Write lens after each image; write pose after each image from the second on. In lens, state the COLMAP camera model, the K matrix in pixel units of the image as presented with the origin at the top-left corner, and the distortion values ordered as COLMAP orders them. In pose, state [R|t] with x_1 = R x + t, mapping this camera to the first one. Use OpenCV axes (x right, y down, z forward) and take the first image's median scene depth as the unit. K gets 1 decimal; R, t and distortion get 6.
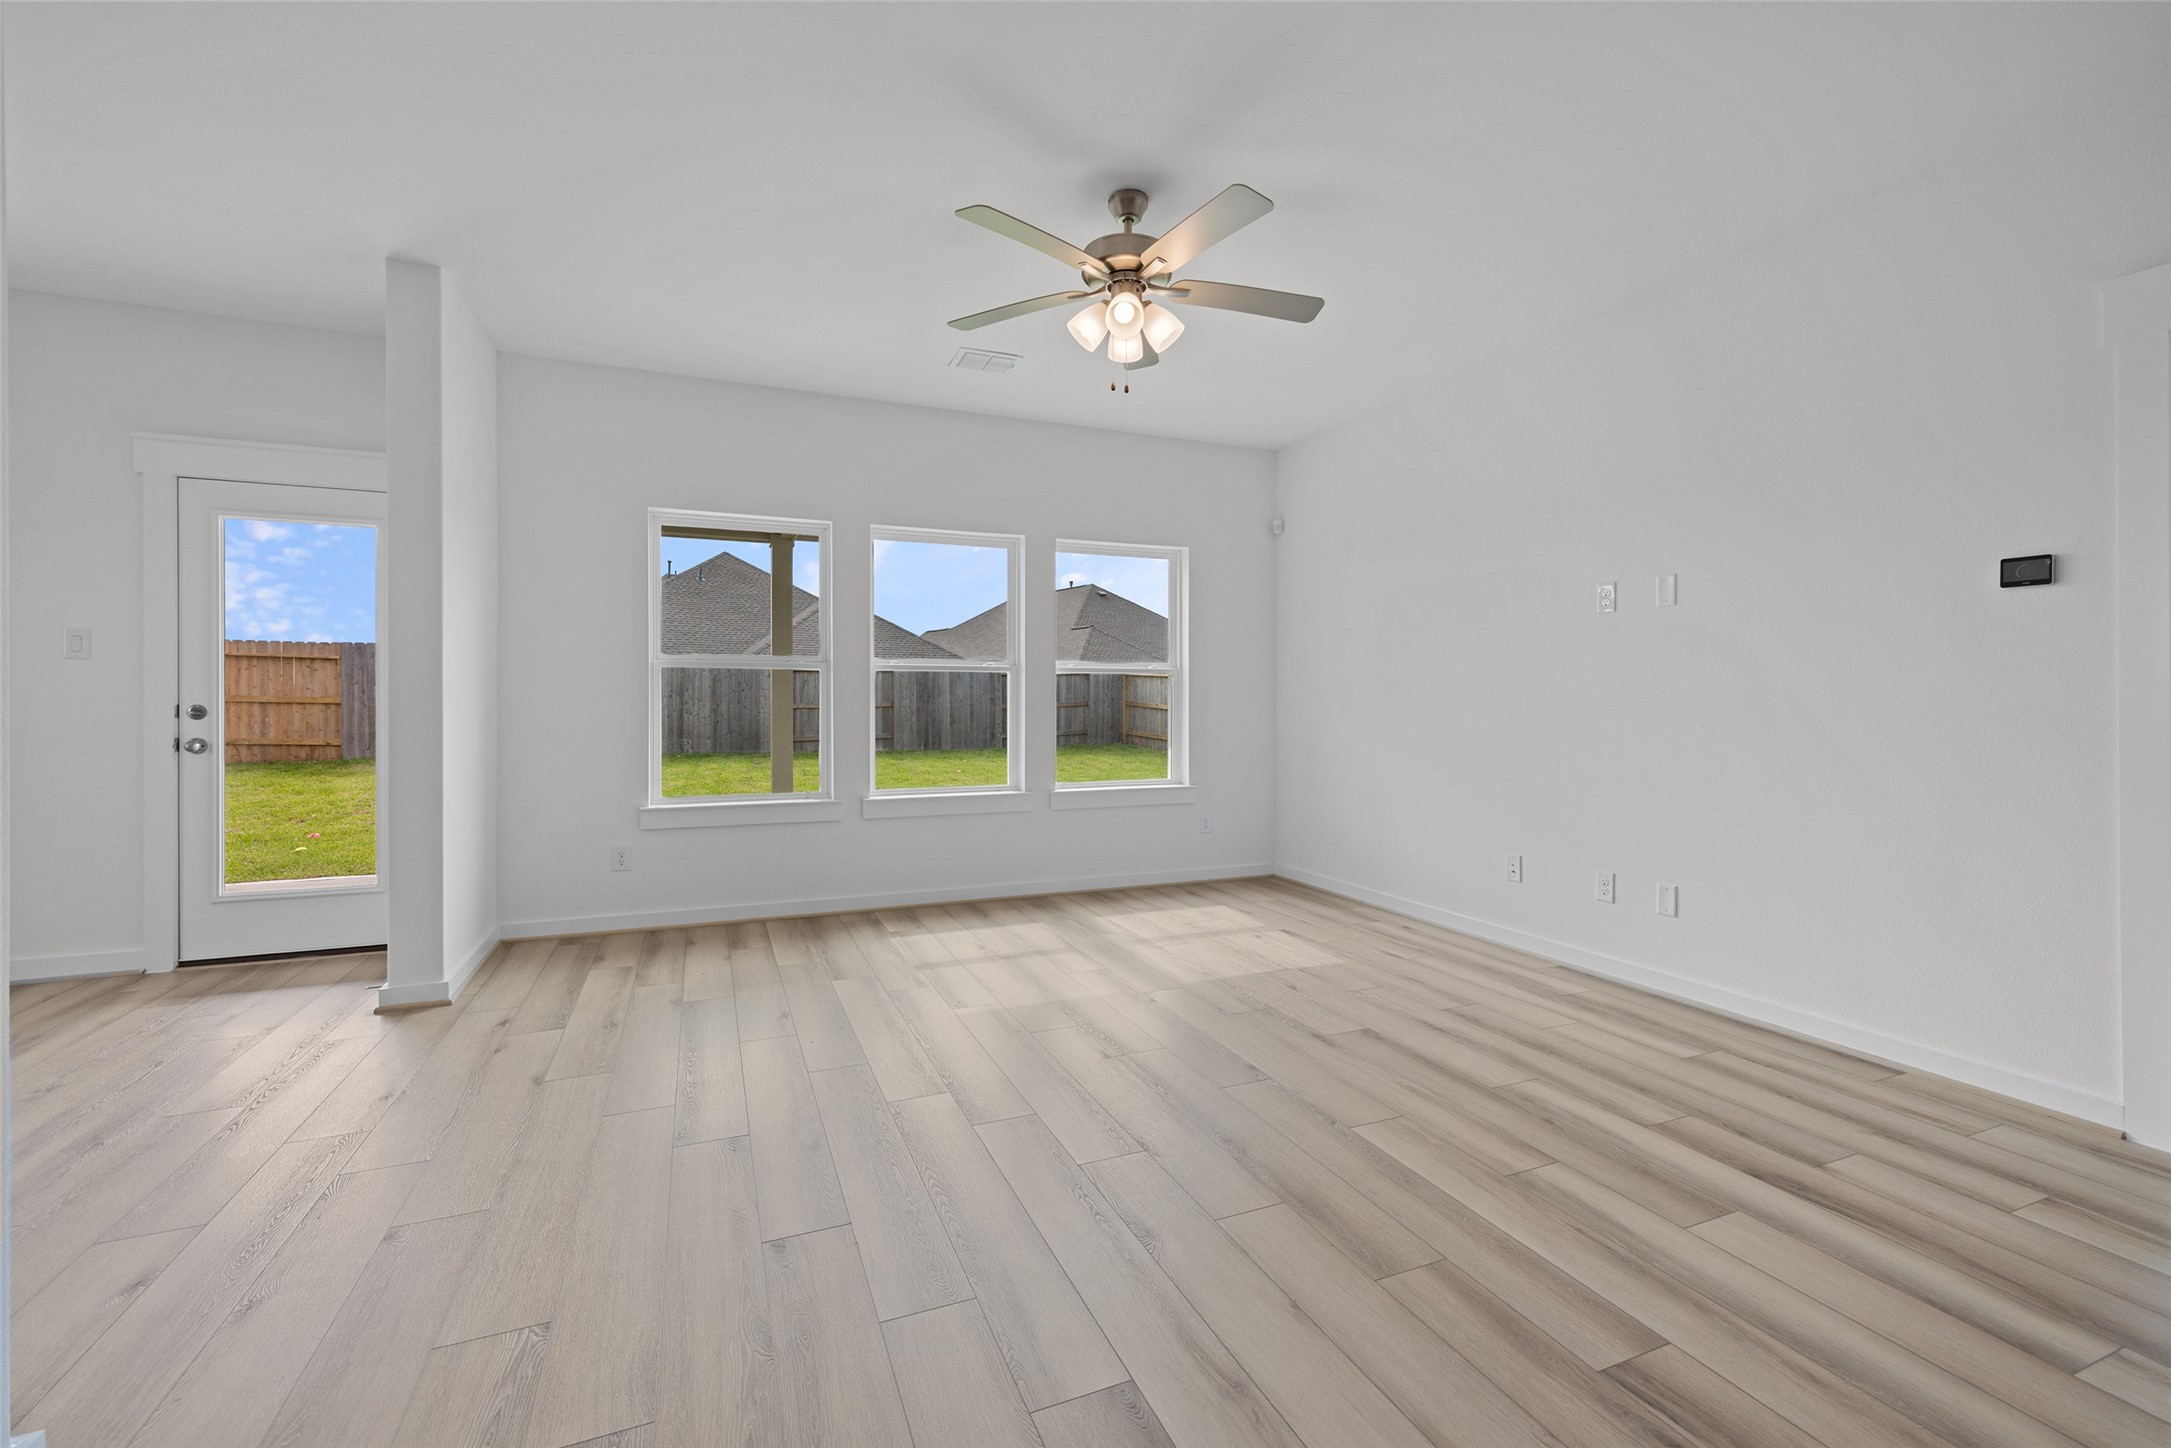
lens RADIAL K [[915.5, 0, 1081.1], [0, 915.5, 703.8], [0, 0, 1]] dist [0.002578, 0.000279]
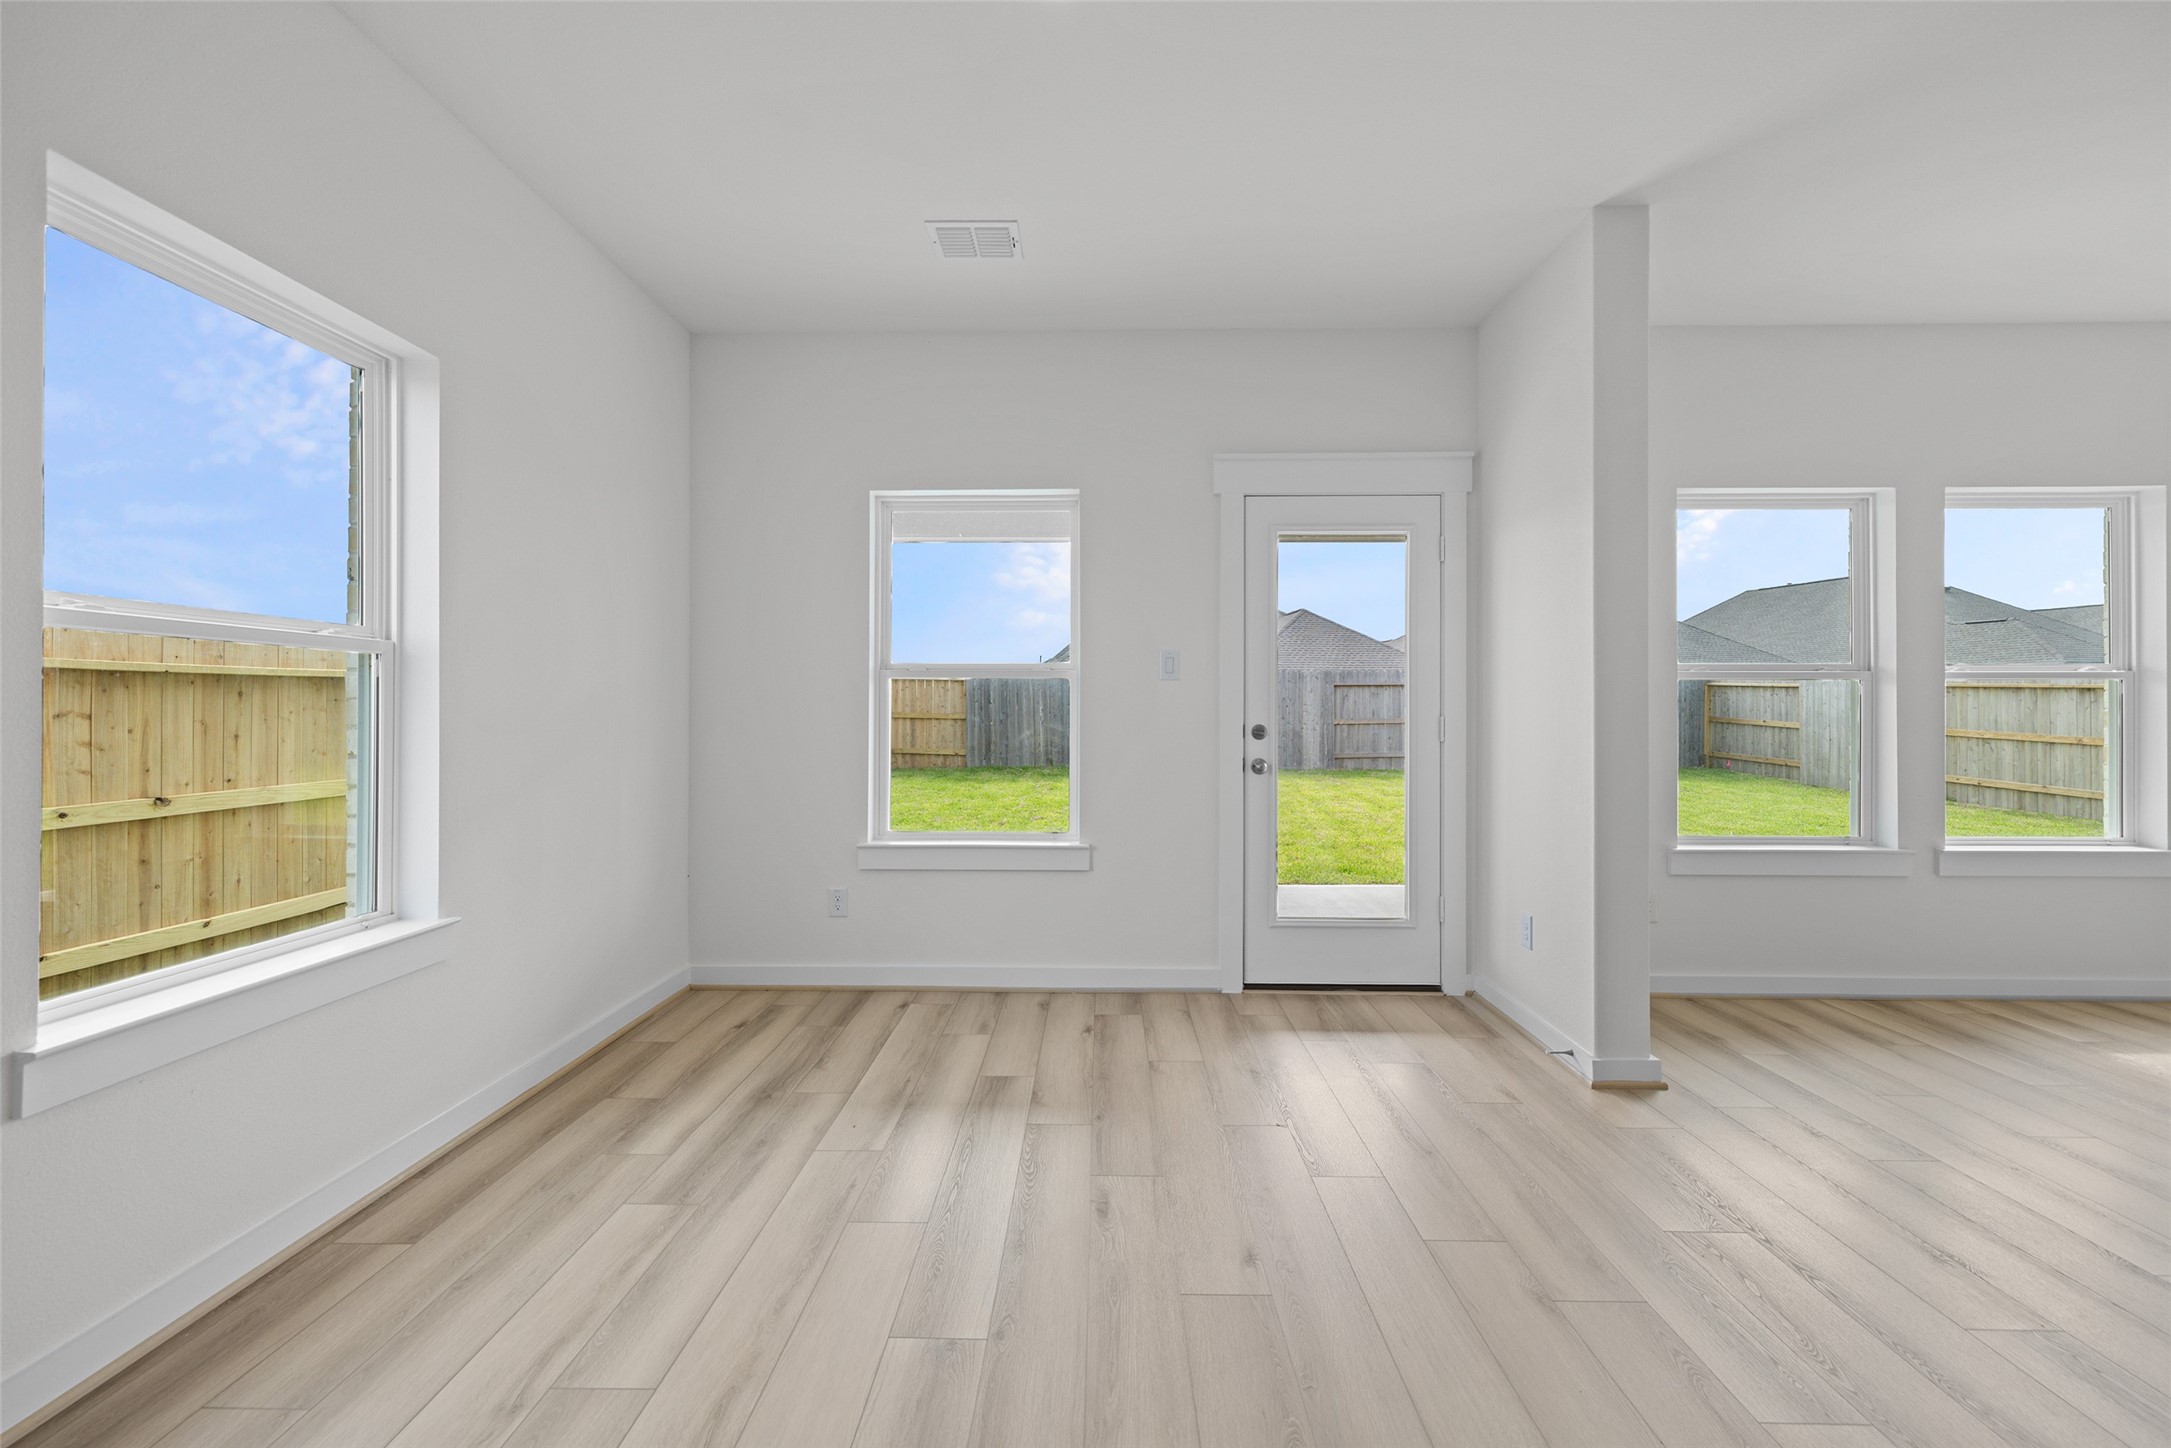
lens RADIAL K [[915.5, 0, 1080.6], [0, 915.5, 713.3], [0, 0, 1]] dist [0.002578, 0.000279]
pose [[0.915035, -0.001257, -0.403372, -0.703033], [-0.000913, 0.999986, -0.005188, -0.005453], [0.403373, 0.005115, 0.915021, 0.021109]]
